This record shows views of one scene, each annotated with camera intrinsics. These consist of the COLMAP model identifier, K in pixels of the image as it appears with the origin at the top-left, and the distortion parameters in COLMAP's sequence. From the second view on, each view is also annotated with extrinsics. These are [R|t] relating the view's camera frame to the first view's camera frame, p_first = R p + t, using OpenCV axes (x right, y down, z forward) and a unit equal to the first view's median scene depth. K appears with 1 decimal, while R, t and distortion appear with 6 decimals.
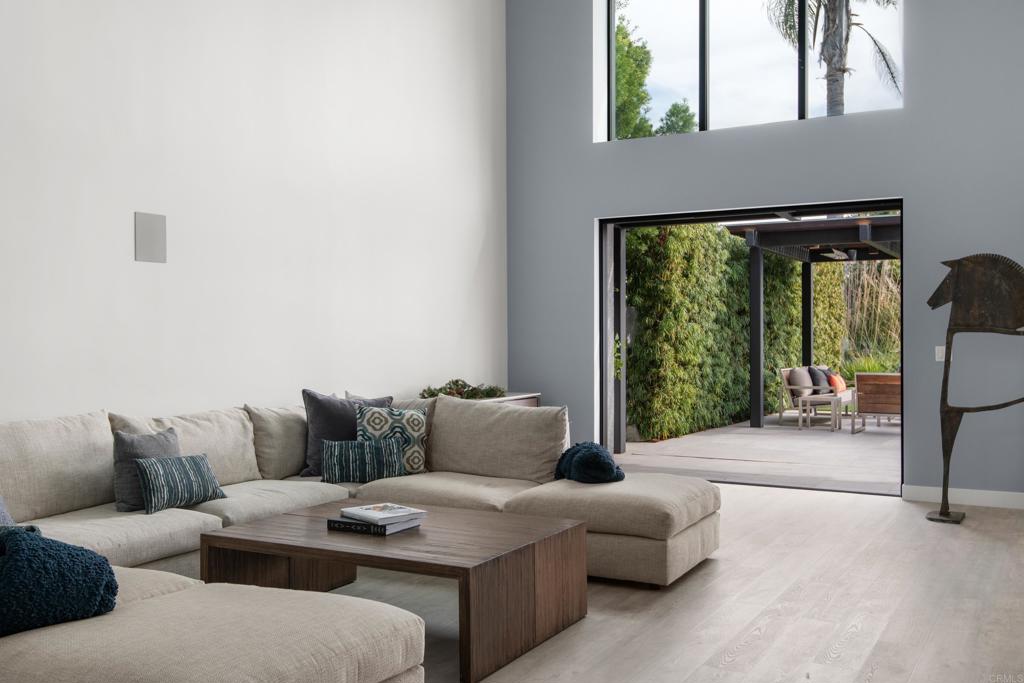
lens RADIAL K [[977.2, 0, 512.0], [0, 977.2, 341.5], [0, 0, 1]] dist [-0.002451, -0.002285]
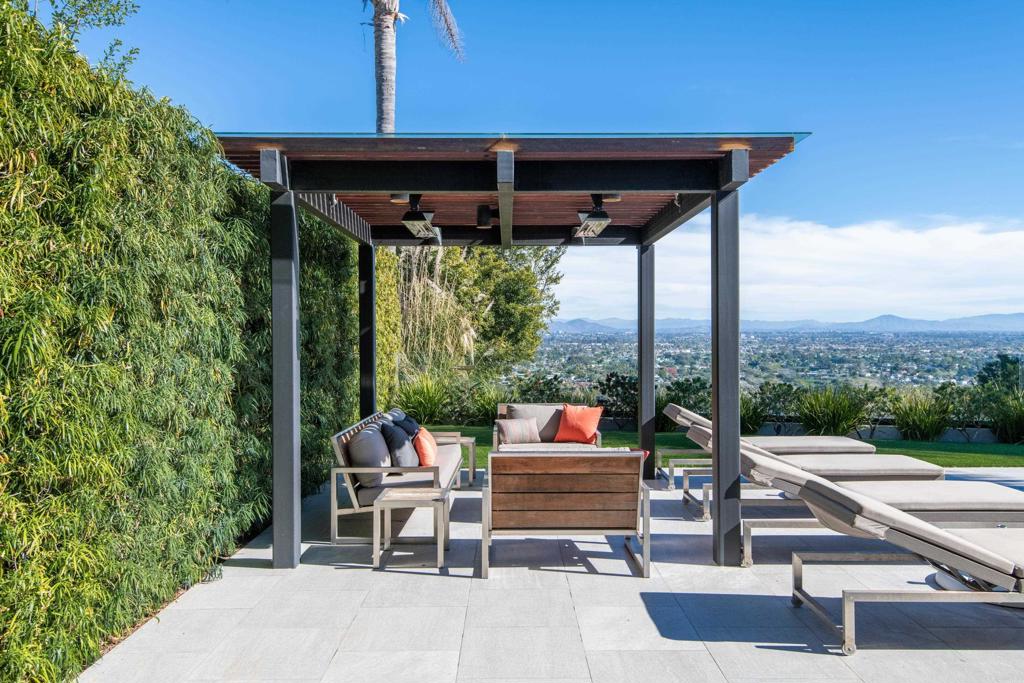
lens RADIAL K [[779.4, 0, 512.0], [0, 779.4, 341.5], [0, 0, 1]] dist [0.004695, 0.000863]
pose [[0.867054, -0.004802, 0.498190, 0.158629], [0.002490, 0.999983, 0.005306, -0.024793], [-0.498207, -0.003360, 0.867052, 0.623422]]
